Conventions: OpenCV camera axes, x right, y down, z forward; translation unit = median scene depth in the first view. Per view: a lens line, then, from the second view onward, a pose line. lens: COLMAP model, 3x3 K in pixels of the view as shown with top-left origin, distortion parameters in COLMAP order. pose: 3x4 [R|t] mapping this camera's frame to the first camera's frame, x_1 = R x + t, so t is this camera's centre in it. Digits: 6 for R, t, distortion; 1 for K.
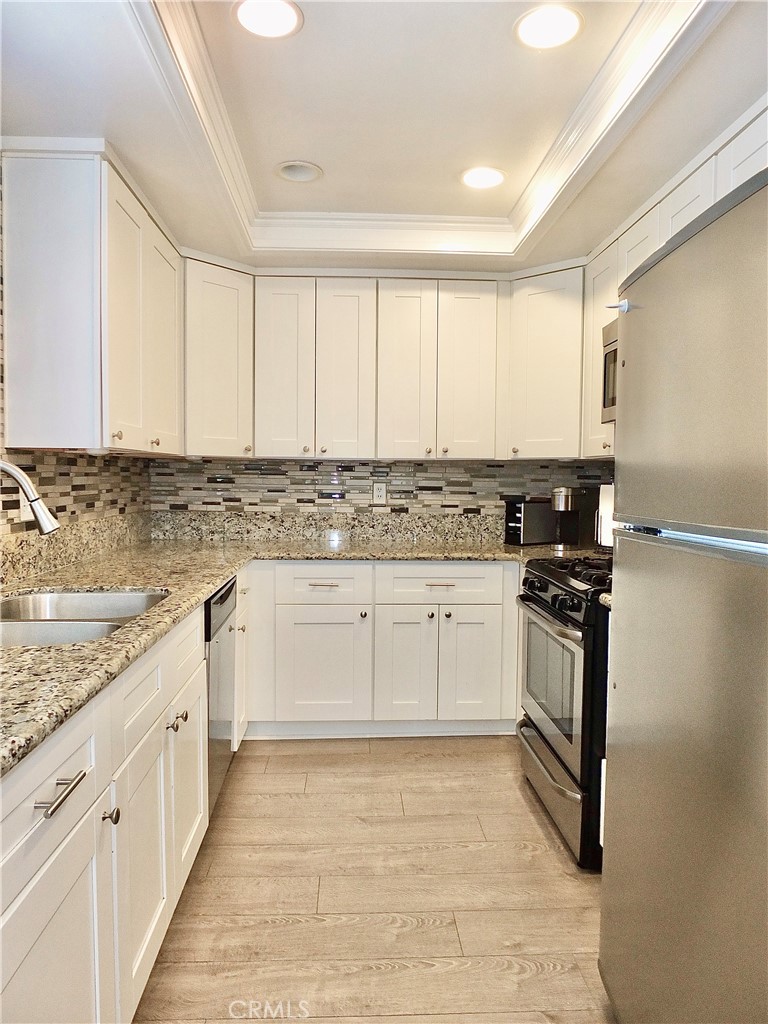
lens RADIAL K [[696.7, 0, 384.0], [0, 696.7, 512.0], [0, 0, 1]] dist [-0.038563, 0.014992]
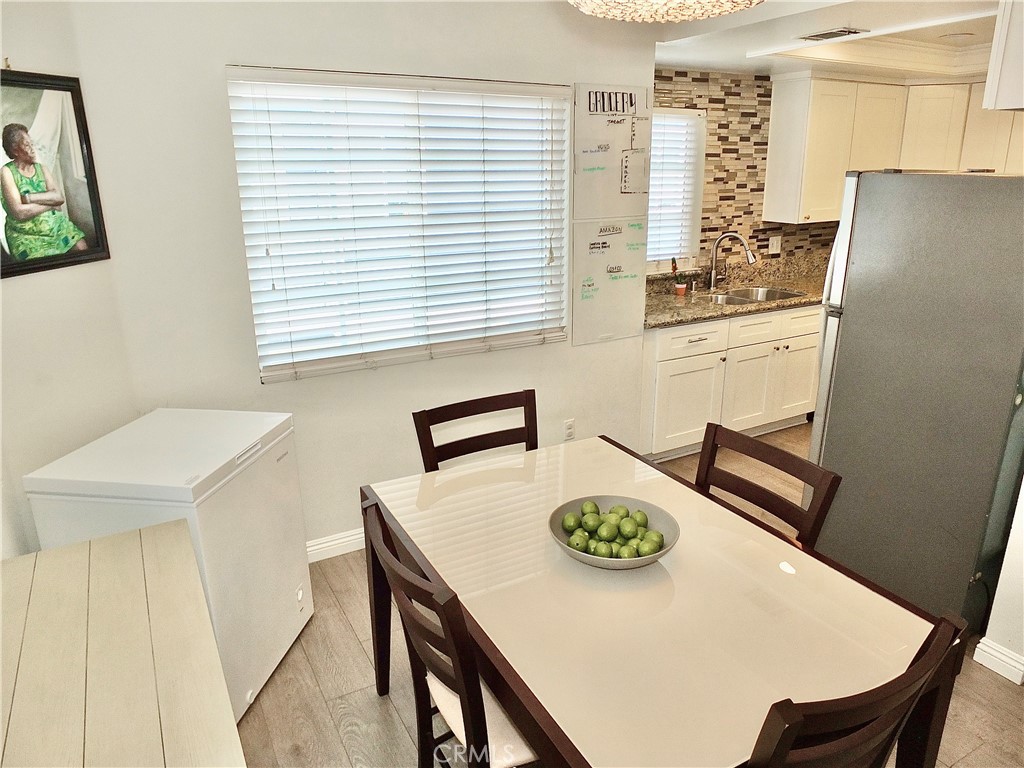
lens RADIAL K [[696.7, 0, 512.7], [0, 696.7, 383.5], [0, 0, 1]] dist [-0.038563, 0.014992]
pose [[0.447801, 0.251751, -0.857960, 0.719061], [-0.023194, 0.962492, 0.270317, -0.109032], [0.893832, -0.101149, 0.436844, -0.475641]]
